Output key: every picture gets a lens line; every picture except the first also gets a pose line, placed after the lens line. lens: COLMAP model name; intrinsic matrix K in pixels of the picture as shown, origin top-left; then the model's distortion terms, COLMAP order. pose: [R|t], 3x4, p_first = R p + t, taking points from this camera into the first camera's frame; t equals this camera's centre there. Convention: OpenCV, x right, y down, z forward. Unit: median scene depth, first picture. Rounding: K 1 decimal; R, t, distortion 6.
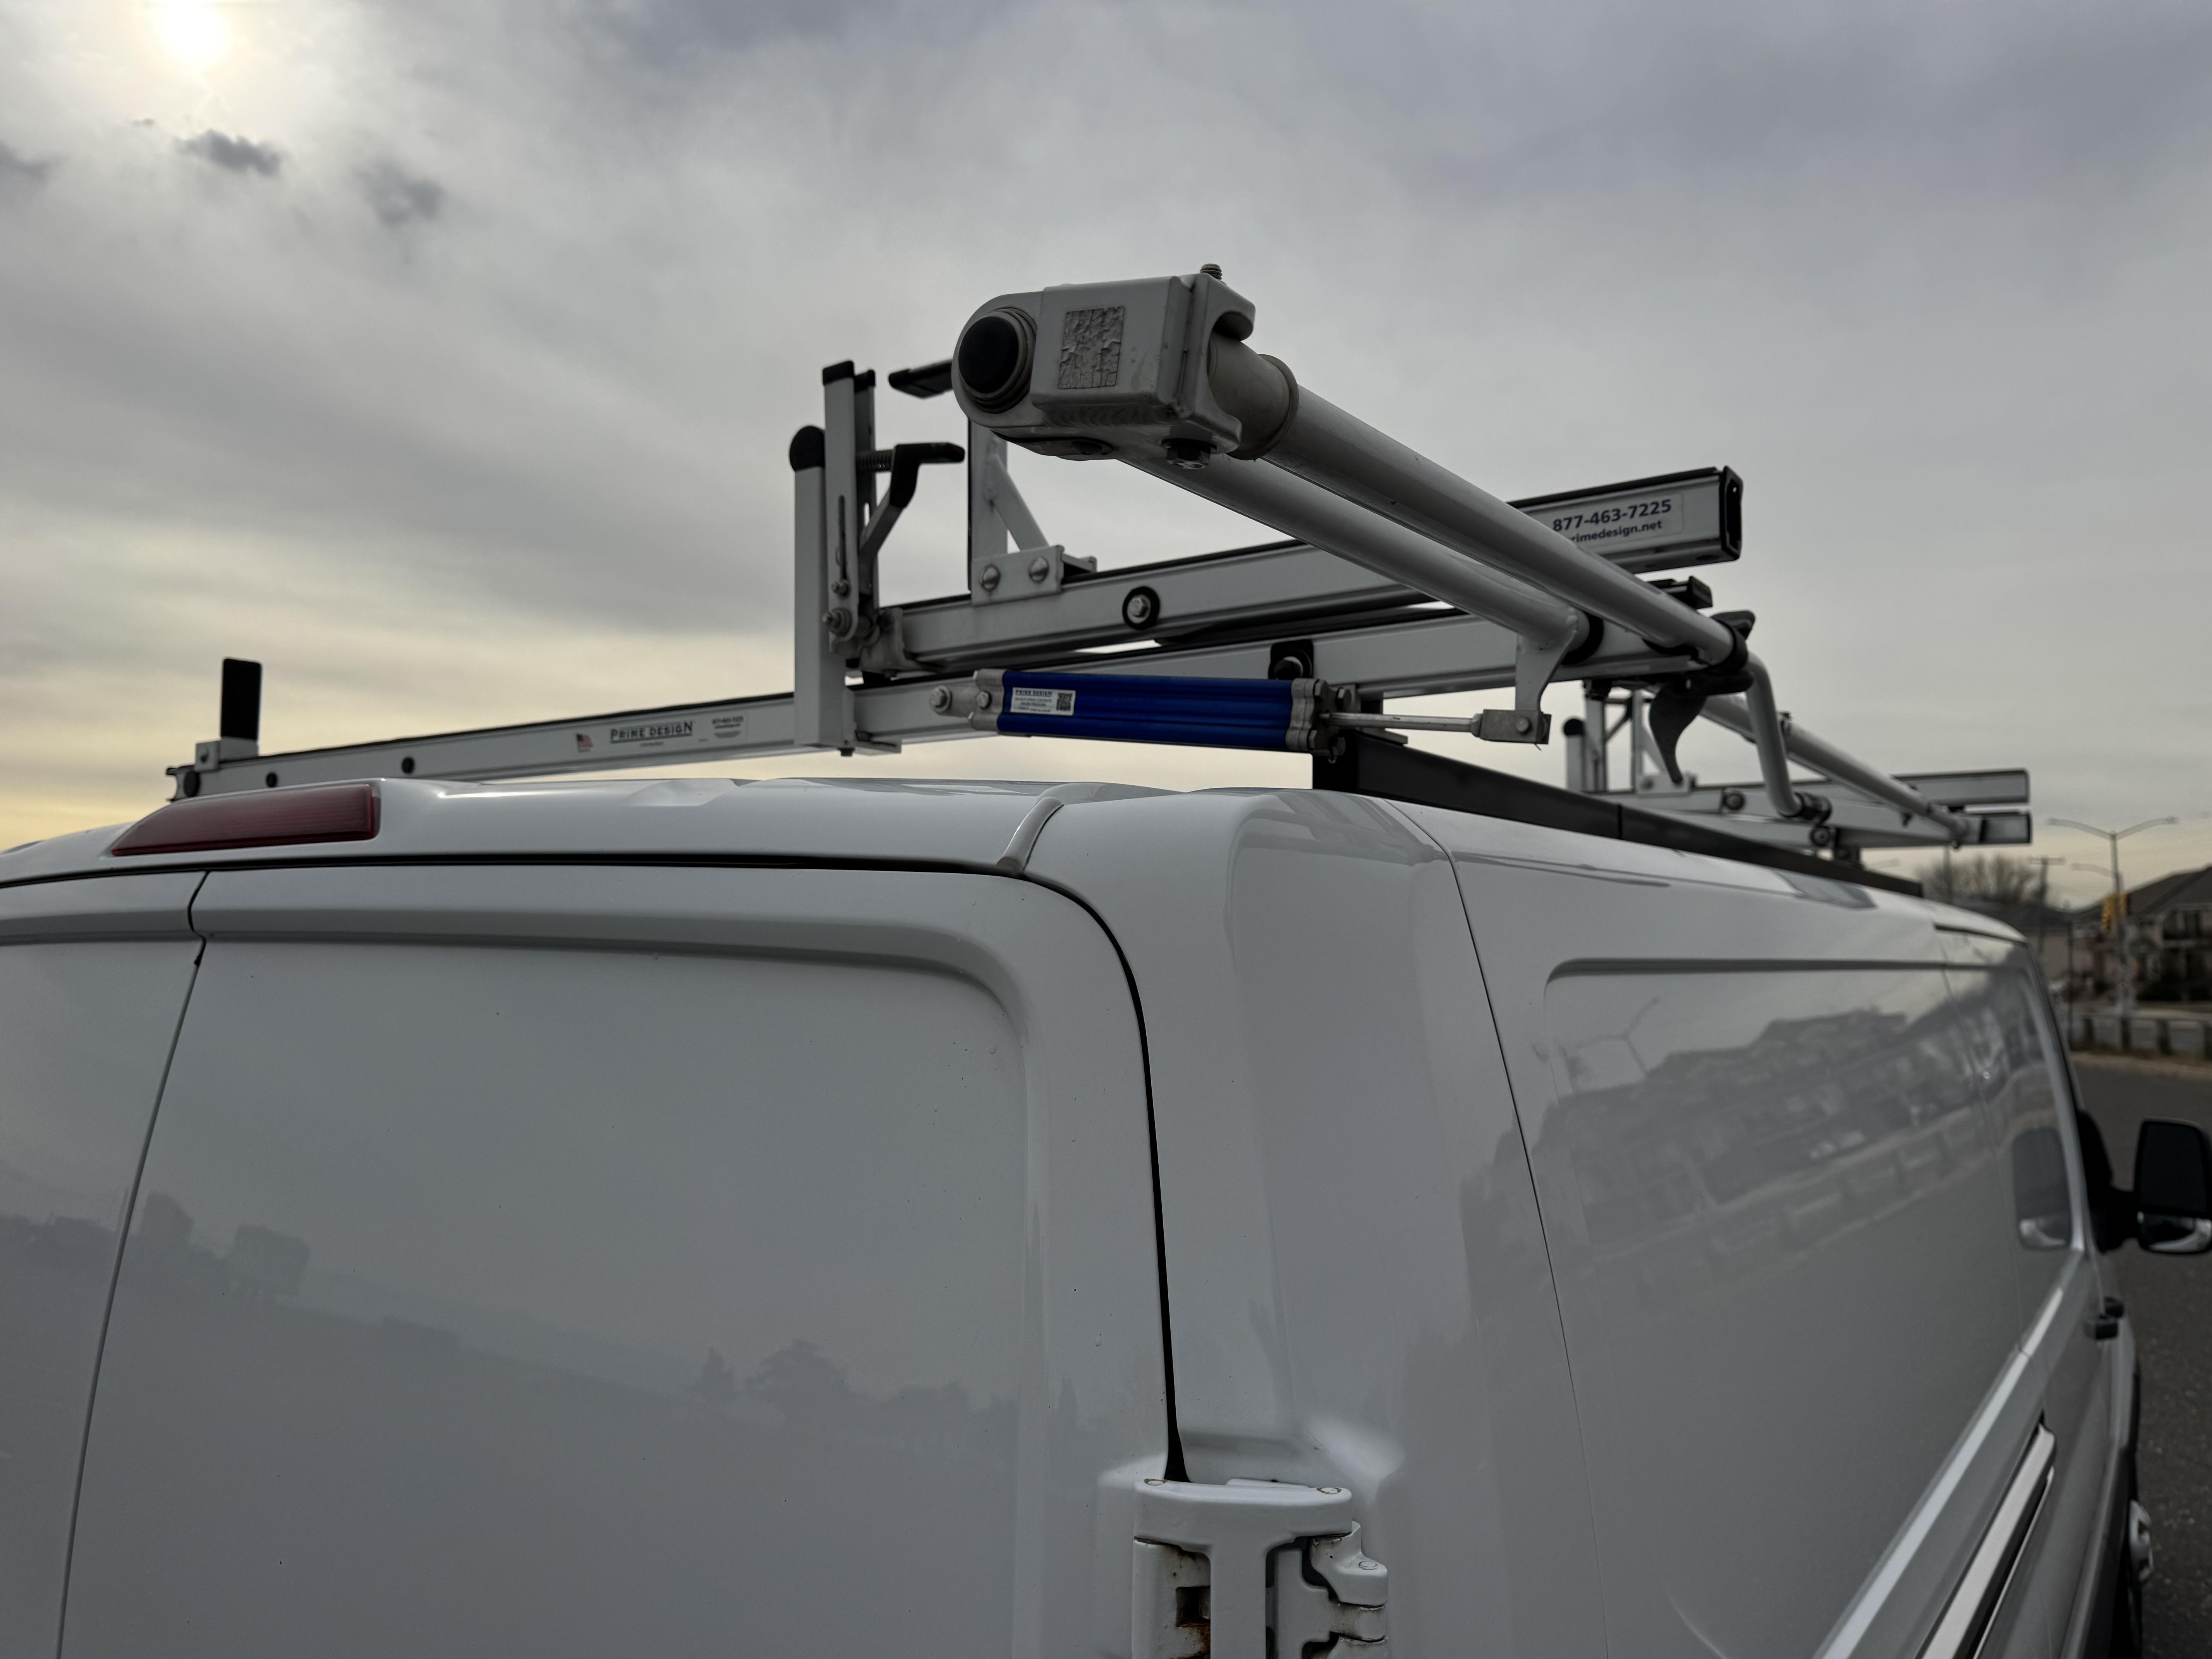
lens RADIAL K [[1612.4, 0, 1106.0], [0, 1612.4, 829.5], [0, 0, 1]] dist [0.005662, -0.000279]
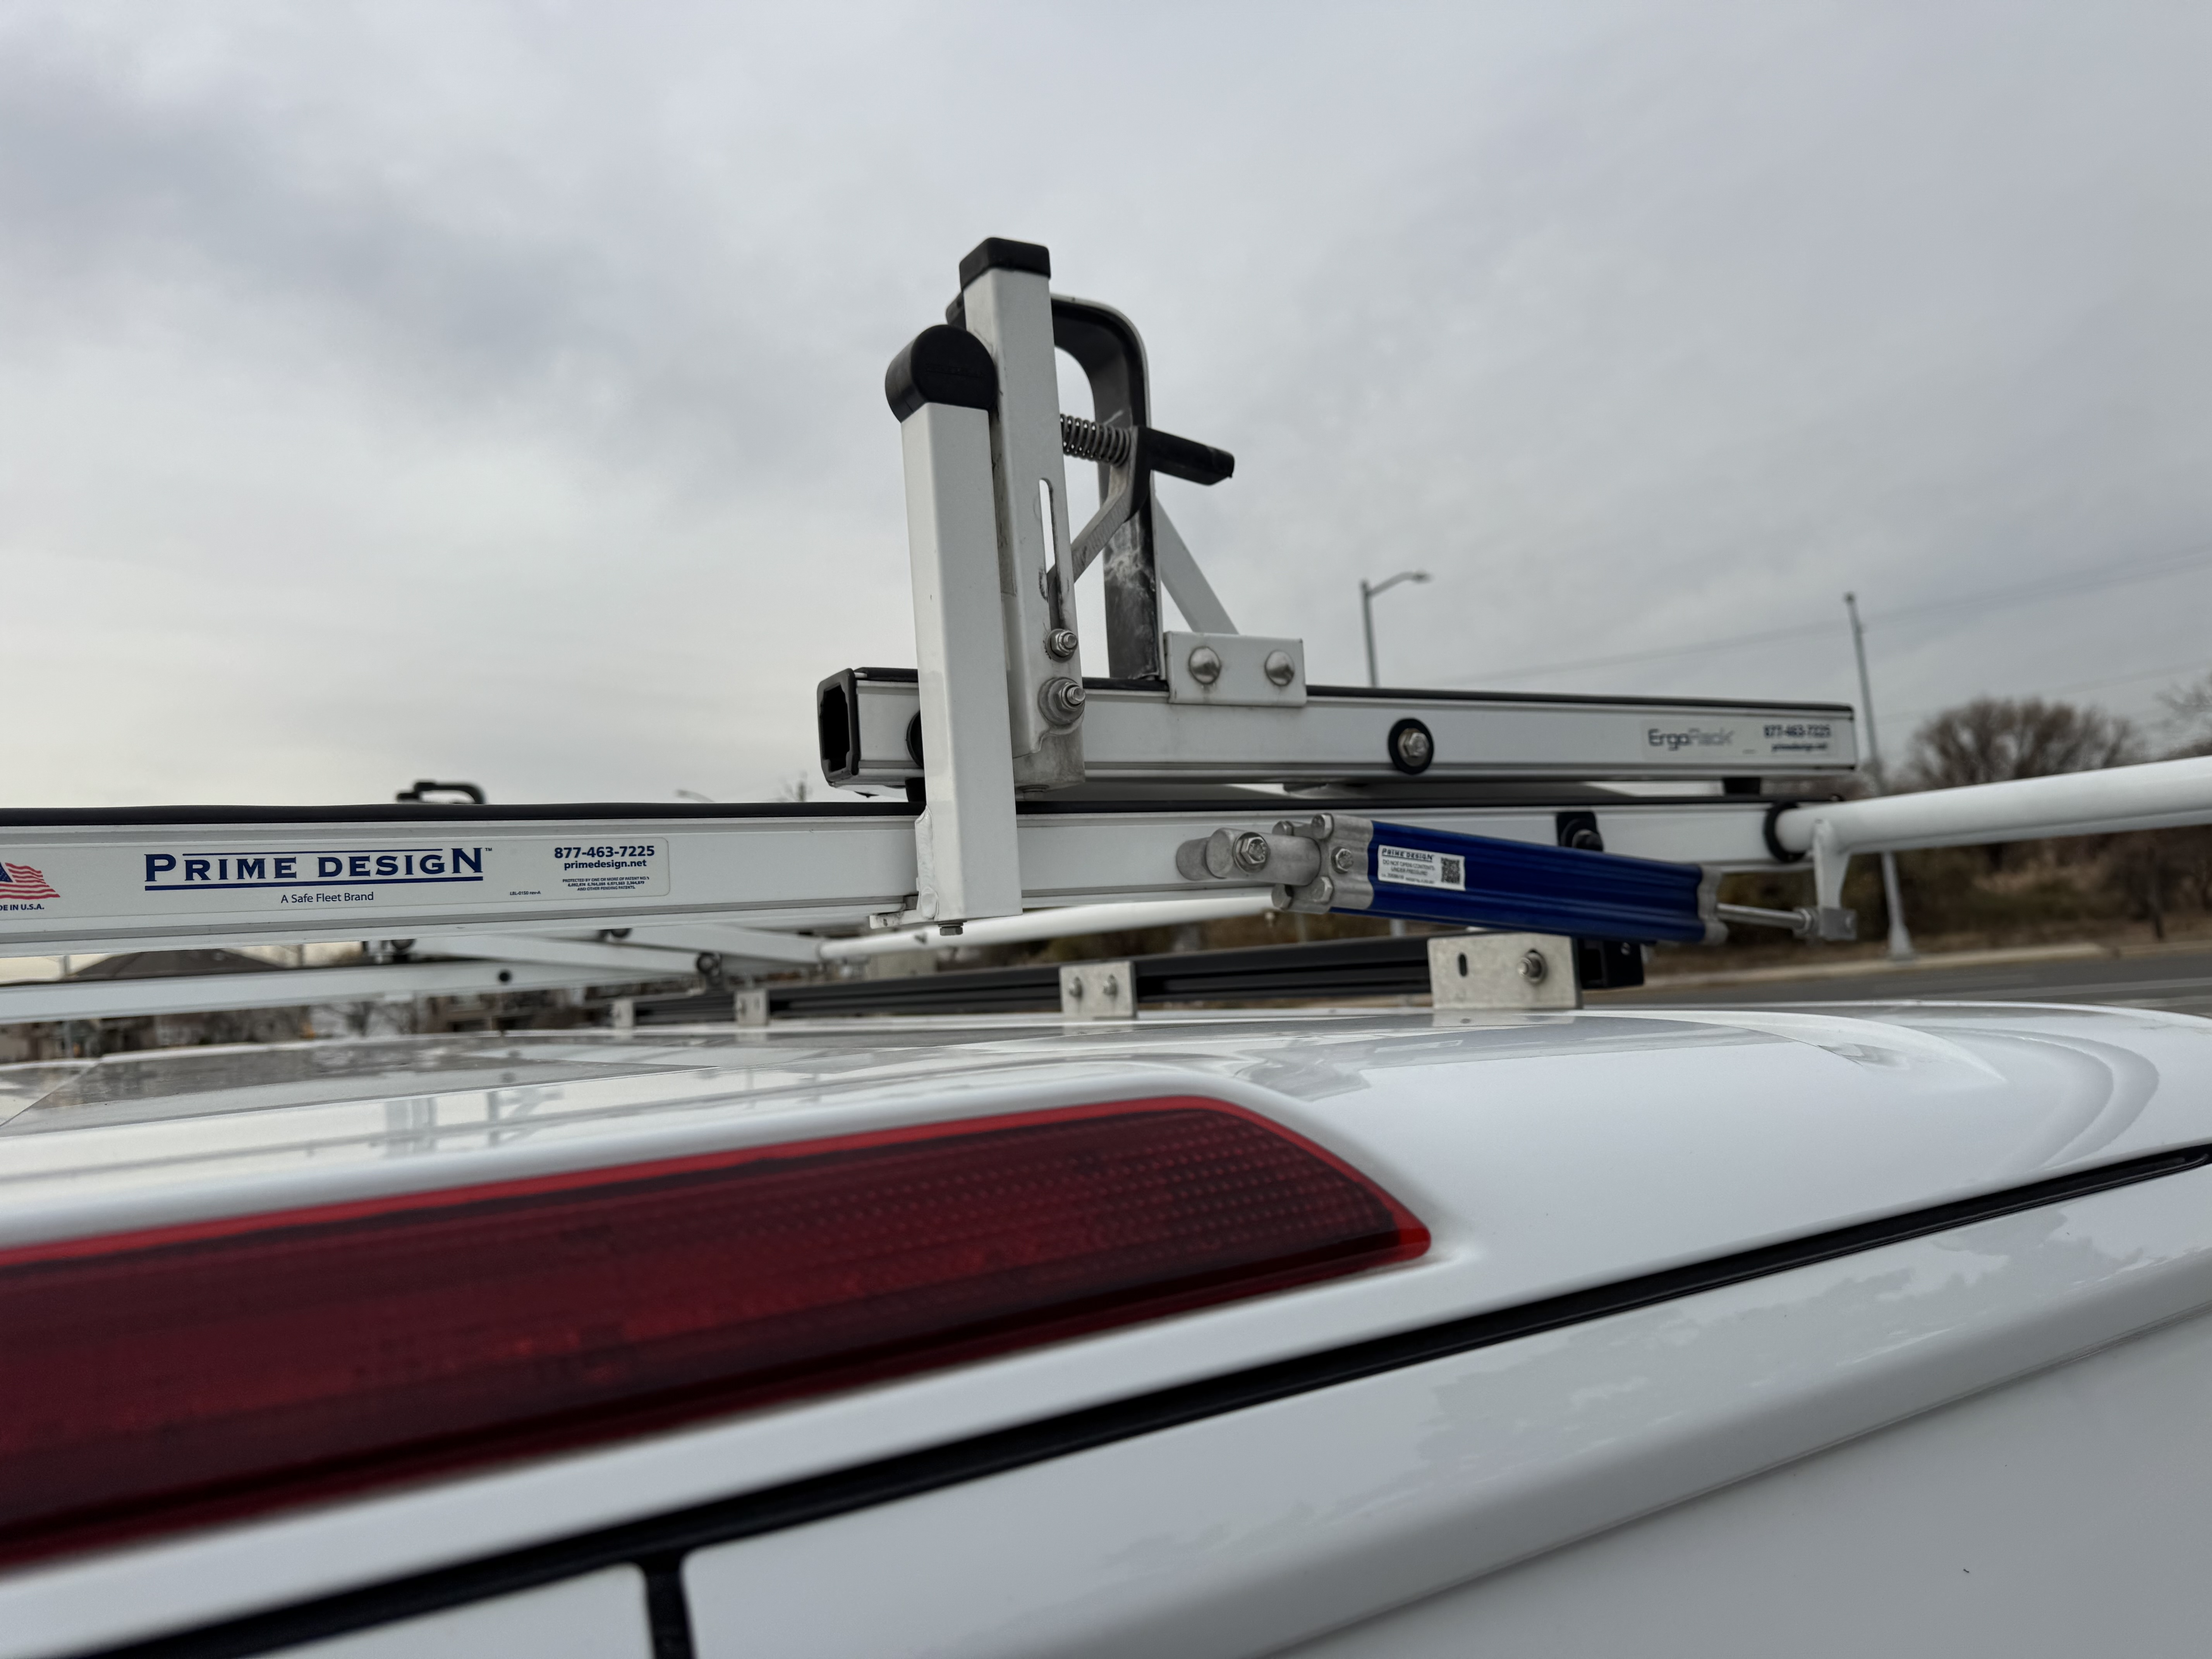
lens RADIAL K [[1612.4, 0, 1106.0], [0, 1612.4, 829.5], [0, 0, 1]] dist [0.005662, -0.000279]
pose [[0.359911, 0.037504, 0.932232, -0.724371], [0.004908, 0.999102, -0.042090, -0.064219], [-0.932974, 0.019724, 0.359404, 0.834914]]
